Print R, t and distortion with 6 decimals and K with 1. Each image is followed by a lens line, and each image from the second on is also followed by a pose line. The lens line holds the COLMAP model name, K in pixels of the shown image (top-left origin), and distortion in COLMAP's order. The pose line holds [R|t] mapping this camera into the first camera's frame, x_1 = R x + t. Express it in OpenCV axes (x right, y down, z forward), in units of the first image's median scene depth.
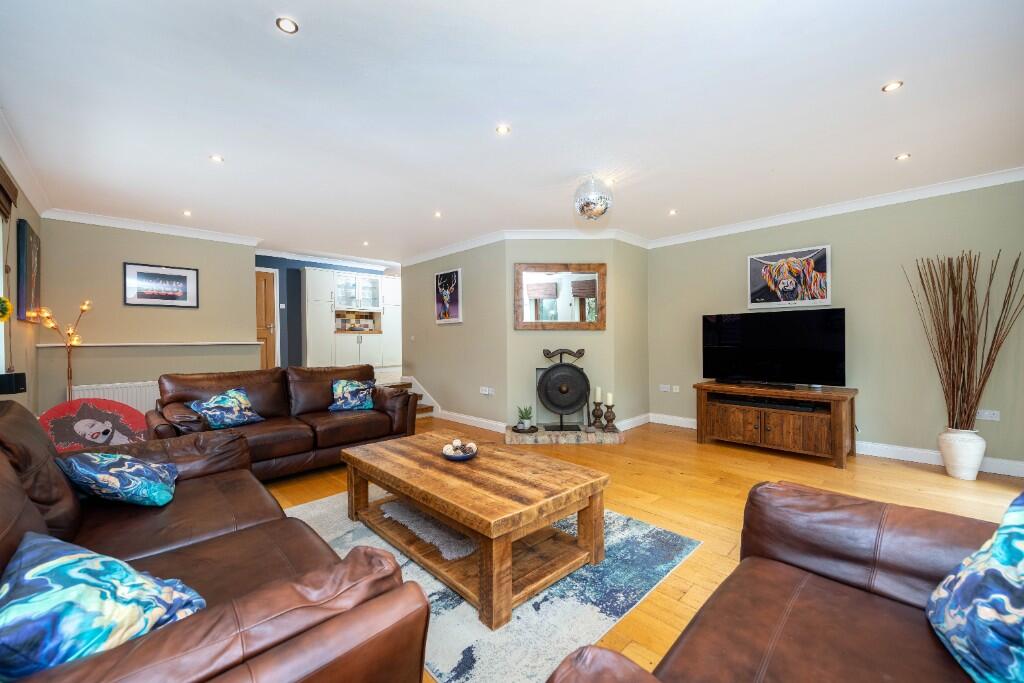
lens RADIAL K [[403.1, 0, 507.4], [0, 403.1, 339.7], [0, 0, 1]] dist [0.000413, -0.000186]
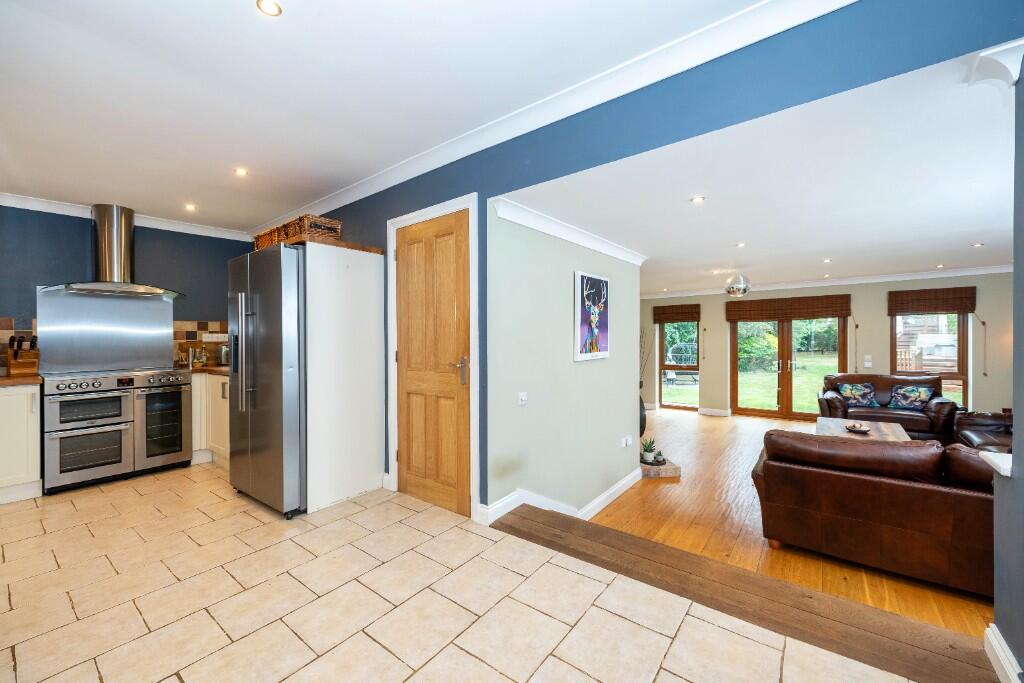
lens RADIAL K [[403.1, 0, 508.4], [0, 403.1, 337.8], [0, 0, 1]] dist [0.000413, -0.000186]
pose [[-0.149007, 0.012053, 0.988763, -0.958533], [0.020249, 0.999753, -0.009136, -0.091896], [-0.988629, 0.018660, -0.149215, 1.581732]]
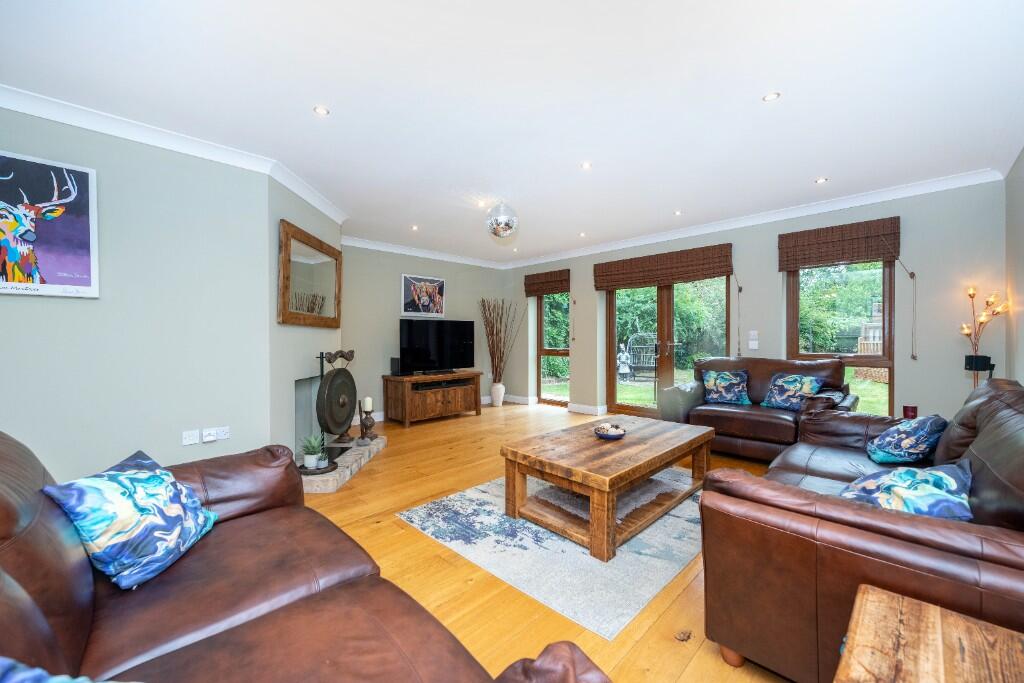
lens RADIAL K [[403.1, 0, 515.2], [0, 403.1, 339.7], [0, 0, 1]] dist [0.000413, -0.000186]
pose [[-0.032507, 0.006005, 0.999453, -0.693607], [0.006406, 0.999963, -0.005800, 0.008266], [-0.999451, 0.006214, -0.032544, 0.710951]]
